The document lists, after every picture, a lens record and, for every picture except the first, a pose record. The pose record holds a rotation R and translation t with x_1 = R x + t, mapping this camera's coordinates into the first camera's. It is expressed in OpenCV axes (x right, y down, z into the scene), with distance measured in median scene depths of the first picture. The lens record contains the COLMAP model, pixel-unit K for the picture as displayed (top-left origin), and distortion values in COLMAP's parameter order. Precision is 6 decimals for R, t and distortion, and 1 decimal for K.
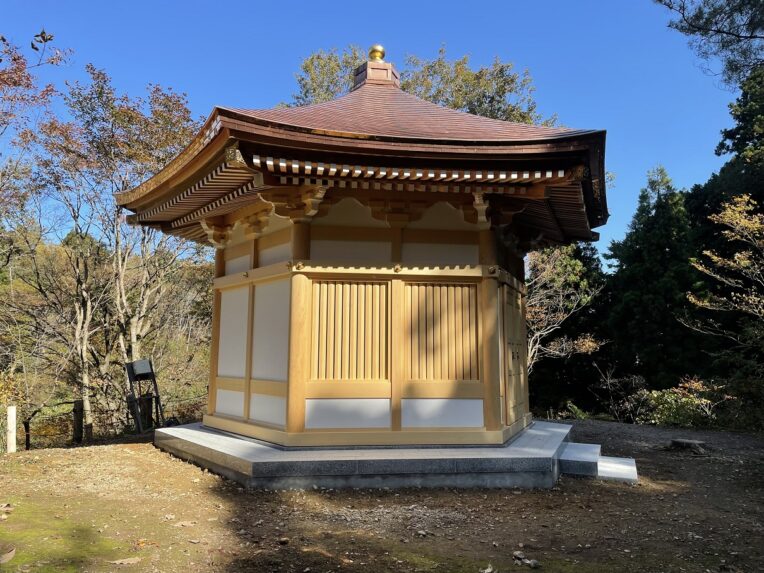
lens RADIAL K [[577.9, 0, 382.0], [0, 577.9, 286.5], [0, 0, 1]] dist [0.002545, 0.000320]
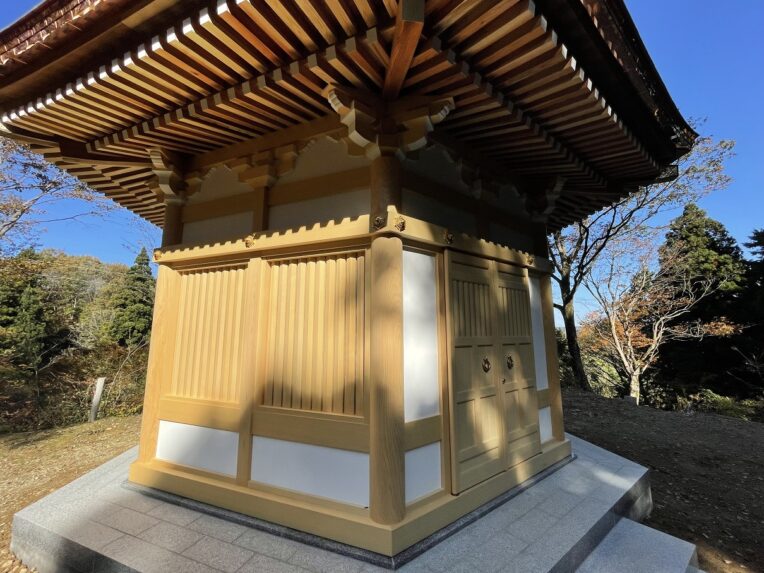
lens RADIAL K [[324.3, 0, 382.0], [0, 324.3, 286.5], [0, 0, 1]] dist [-0.002238, -0.000452]
pose [[0.877536, -0.081467, -0.472539, 0.097735], [0.067584, 0.996638, -0.046314, 0.014451], [0.474724, 0.008706, 0.880092, 0.206364]]
